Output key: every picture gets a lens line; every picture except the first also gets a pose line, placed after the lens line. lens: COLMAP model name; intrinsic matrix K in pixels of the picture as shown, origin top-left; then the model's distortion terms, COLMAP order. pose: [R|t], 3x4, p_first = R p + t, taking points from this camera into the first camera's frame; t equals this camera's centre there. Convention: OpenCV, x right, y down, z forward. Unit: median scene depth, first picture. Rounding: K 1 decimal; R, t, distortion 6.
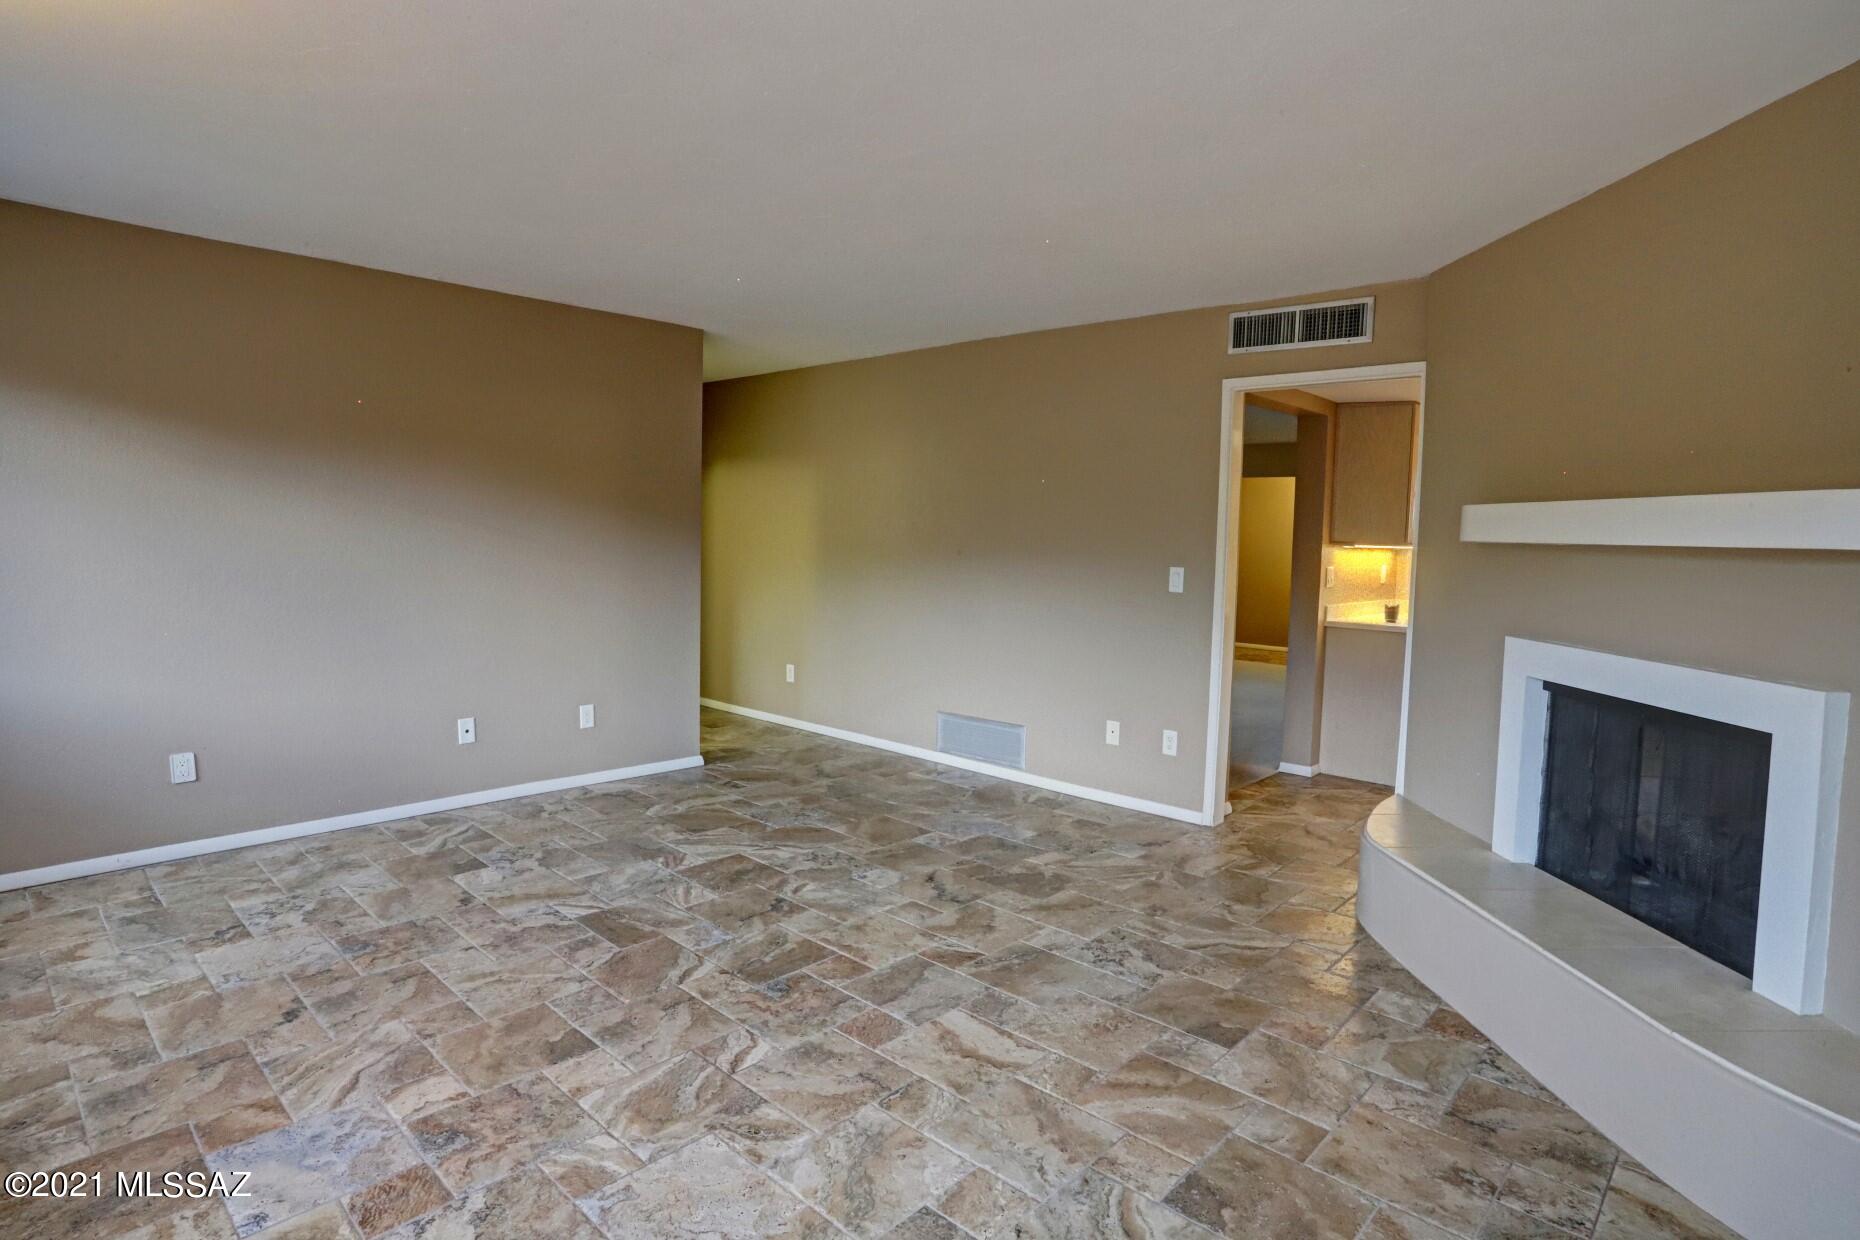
lens RADIAL K [[974.1, 0, 933.3], [0, 974.1, 612.0], [0, 0, 1]] dist [-0.056507, 0.019420]
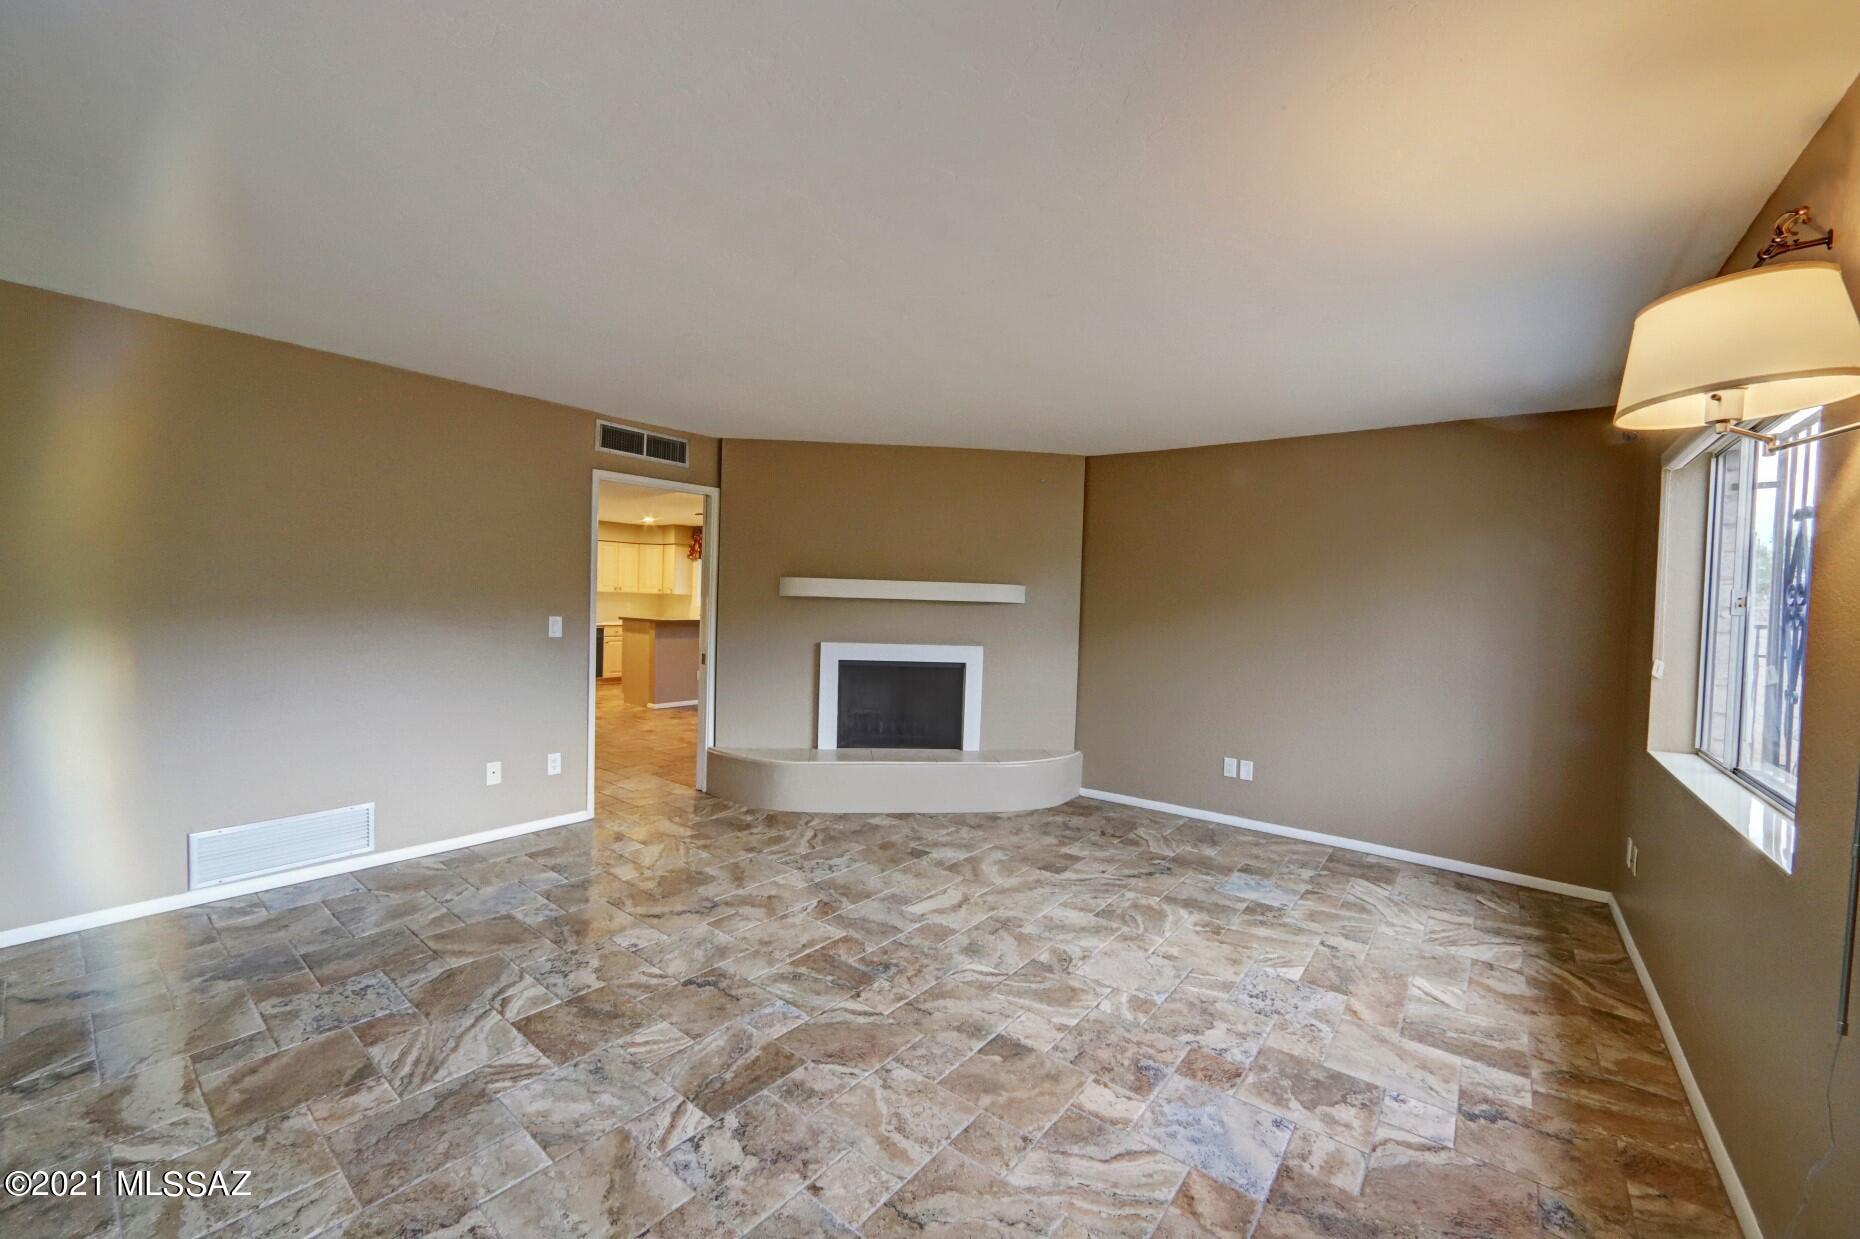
lens RADIAL K [[736.4, 0, 917.7], [0, 736.4, 603.4], [0, 0, 1]] dist [-0.029962, 0.010366]
pose [[-0.077427, -0.030604, 0.996528, -1.075794], [0.046480, 0.998331, 0.034271, -0.111976], [-0.995914, 0.048972, -0.075876, 0.986589]]
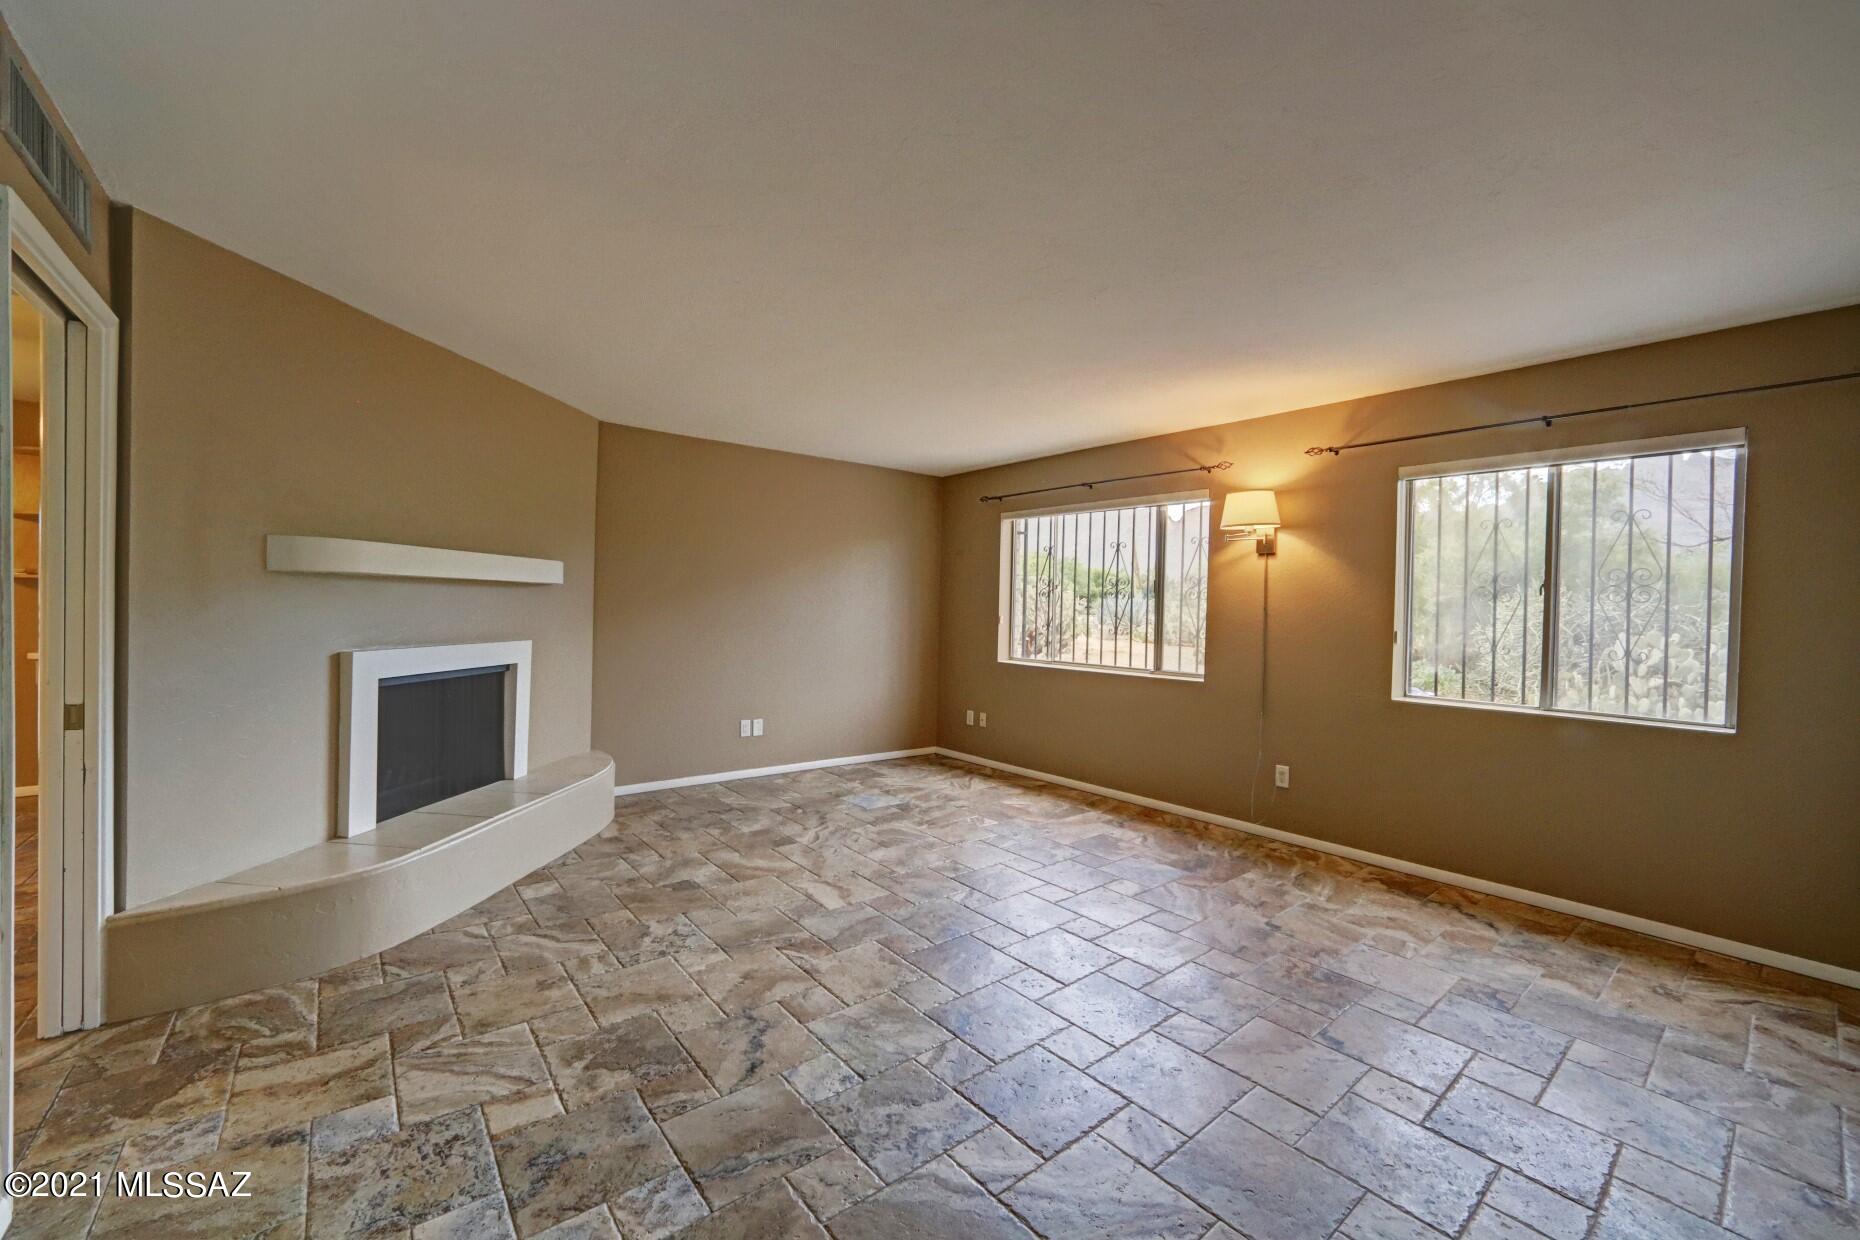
lens RADIAL K [[736.4, 0, 930.1], [0, 736.4, 609.8], [0, 0, 1]] dist [-0.029962, 0.010366]
pose [[-0.990202, -0.043951, 0.132548, -0.242418], [-0.032767, 0.995807, 0.085408, -0.137107], [-0.135746, 0.080228, -0.987490, 1.935297]]
